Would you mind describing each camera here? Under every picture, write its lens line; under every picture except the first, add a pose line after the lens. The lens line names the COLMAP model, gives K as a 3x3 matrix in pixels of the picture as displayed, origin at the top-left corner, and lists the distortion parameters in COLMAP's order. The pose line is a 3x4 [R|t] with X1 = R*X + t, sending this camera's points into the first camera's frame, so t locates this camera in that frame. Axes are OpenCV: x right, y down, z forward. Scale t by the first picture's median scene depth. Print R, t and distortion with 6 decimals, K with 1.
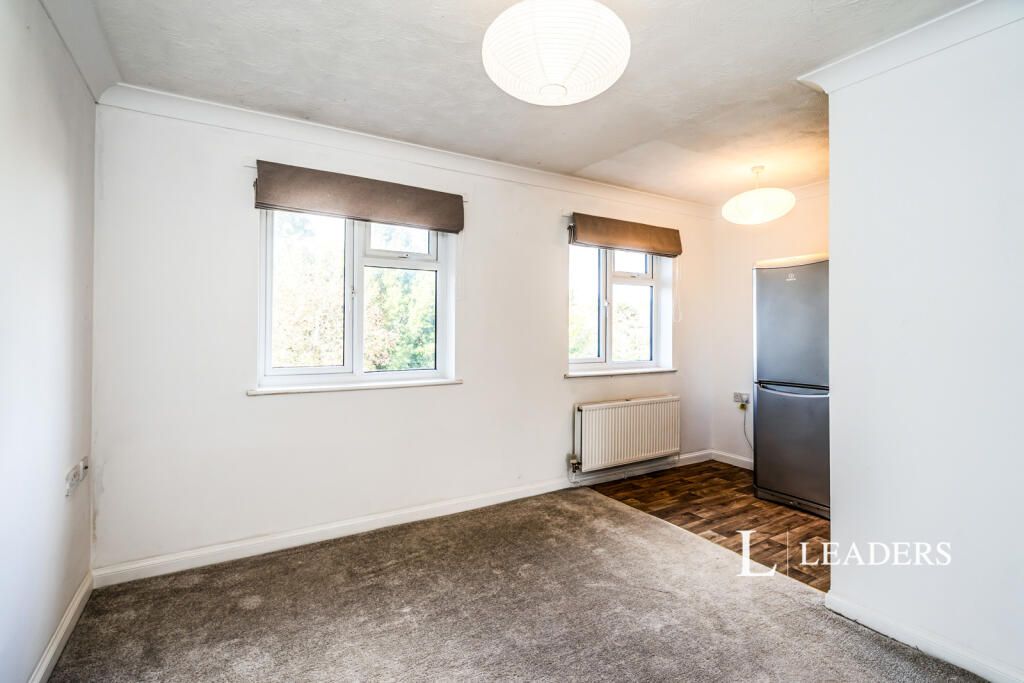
lens RADIAL K [[470.8, 0, 510.7], [0, 470.8, 338.7], [0, 0, 1]] dist [-0.000957, -0.000004]
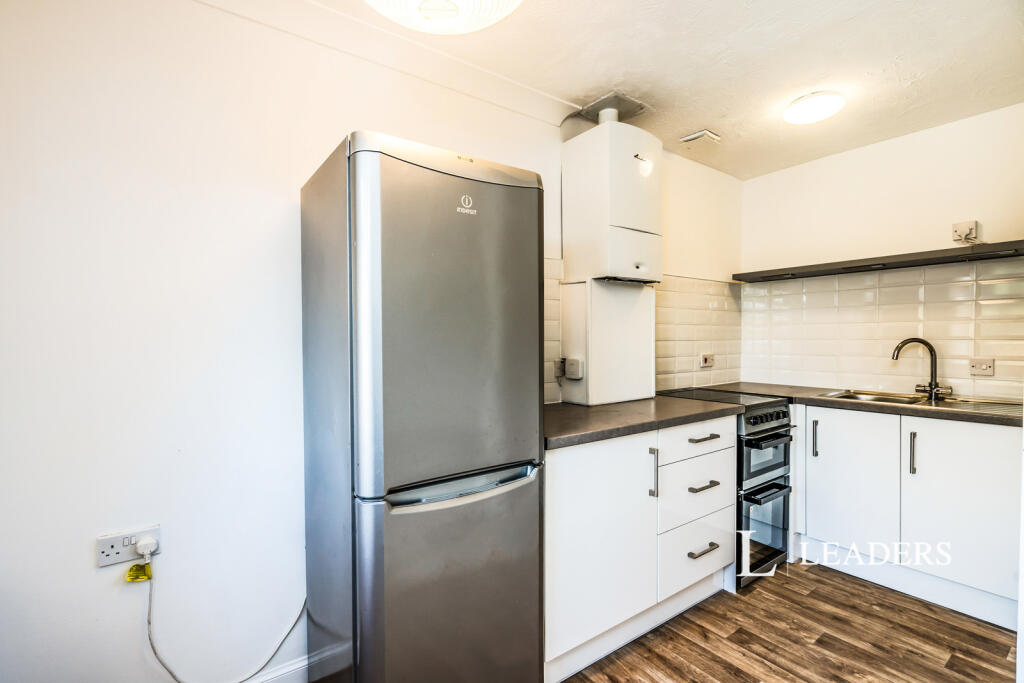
lens RADIAL K [[470.8, 0, 512.9], [0, 470.8, 341.3], [0, 0, 1]] dist [-0.000957, -0.000004]
pose [[-0.100408, -0.013829, 0.994850, -0.093576], [-0.001231, 0.999904, 0.013775, -0.007624], [-0.994946, 0.000159, -0.100416, 1.471926]]
